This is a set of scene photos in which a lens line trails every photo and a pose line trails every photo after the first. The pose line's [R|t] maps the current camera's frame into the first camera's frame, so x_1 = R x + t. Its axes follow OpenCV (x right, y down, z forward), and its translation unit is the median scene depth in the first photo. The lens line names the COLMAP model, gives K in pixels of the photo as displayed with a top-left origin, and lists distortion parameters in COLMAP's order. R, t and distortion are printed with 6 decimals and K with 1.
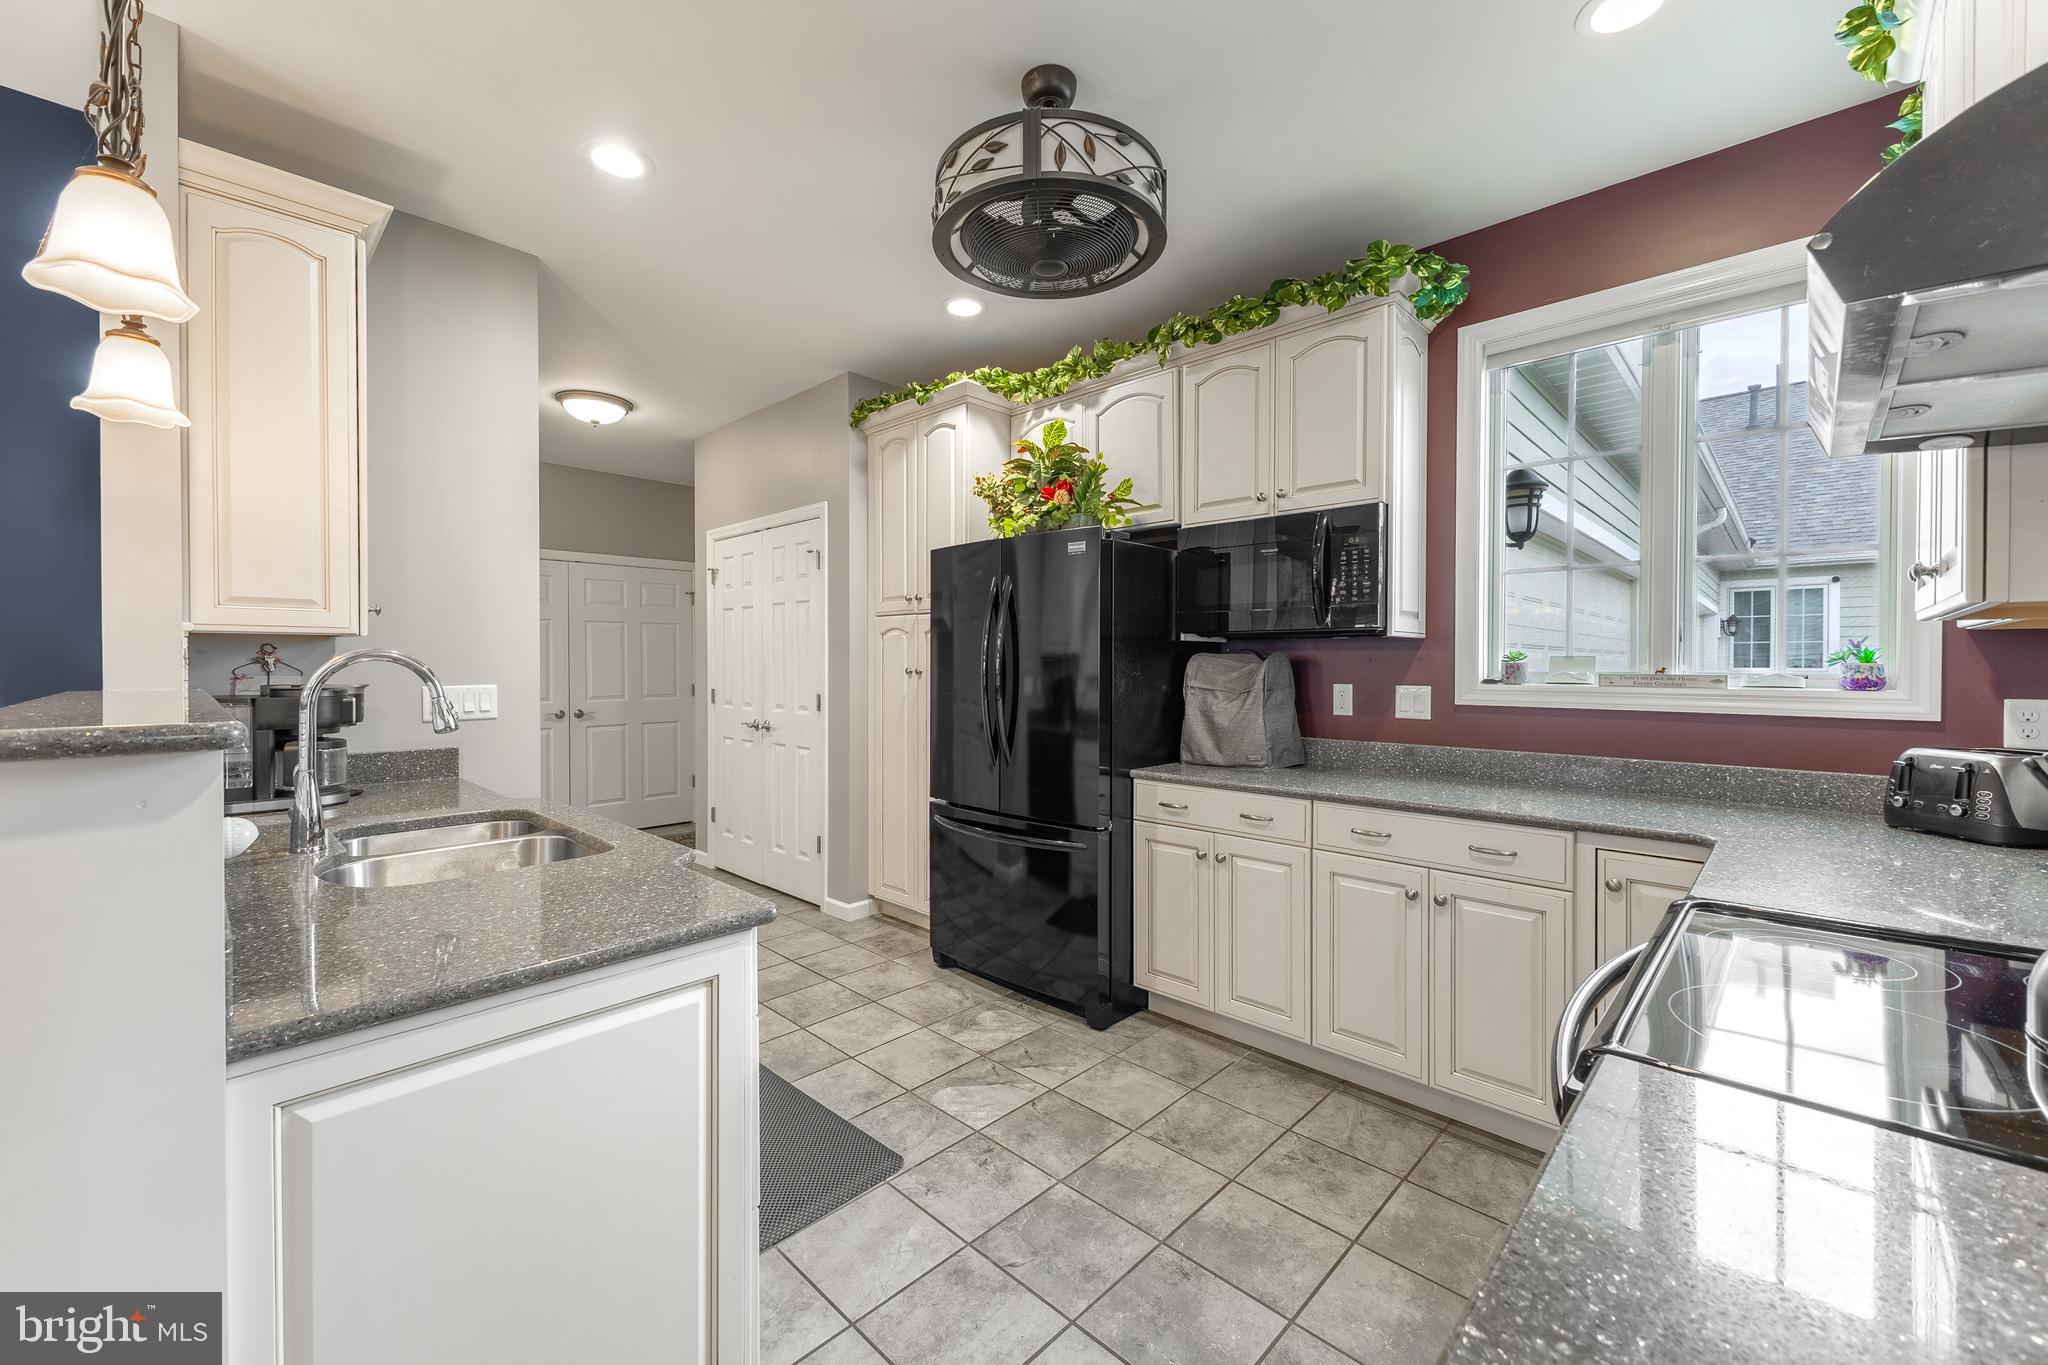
lens RADIAL K [[805.2, 0, 1015.3], [0, 805.2, 671.0], [0, 0, 1]] dist [0.002643, -0.001199]
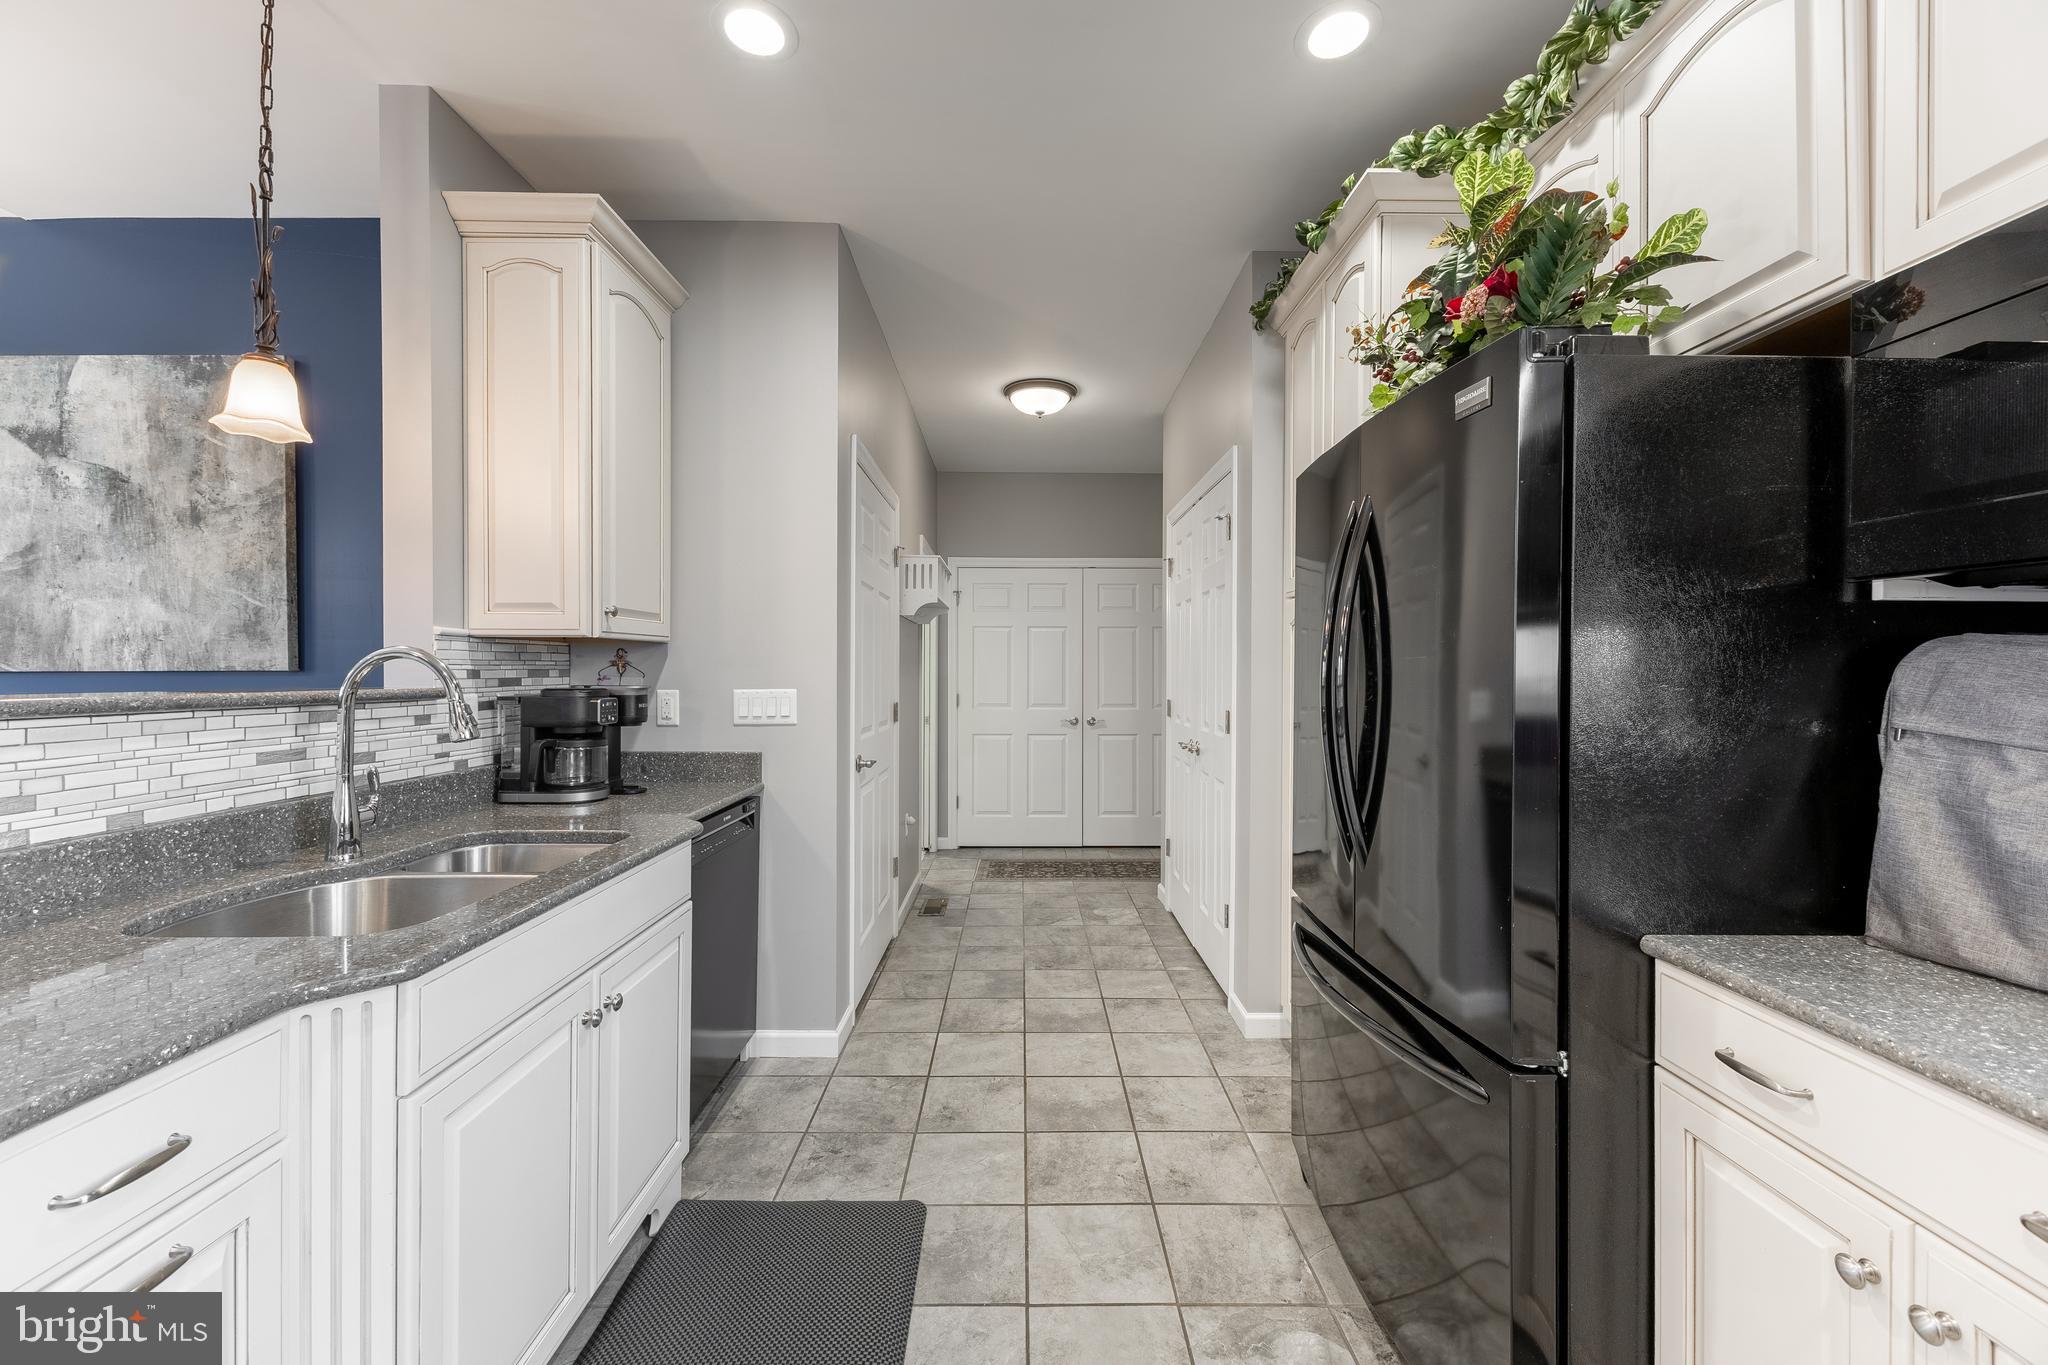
lens RADIAL K [[805.2, 0, 1023.3], [0, 805.2, 675.6], [0, 0, 1]] dist [0.002643, -0.001199]
pose [[0.705755, 0.005629, -0.708433, 0.198758], [-0.010011, 0.999948, -0.002029, 0.000242], [0.708385, 0.008524, 0.705775, 0.487629]]
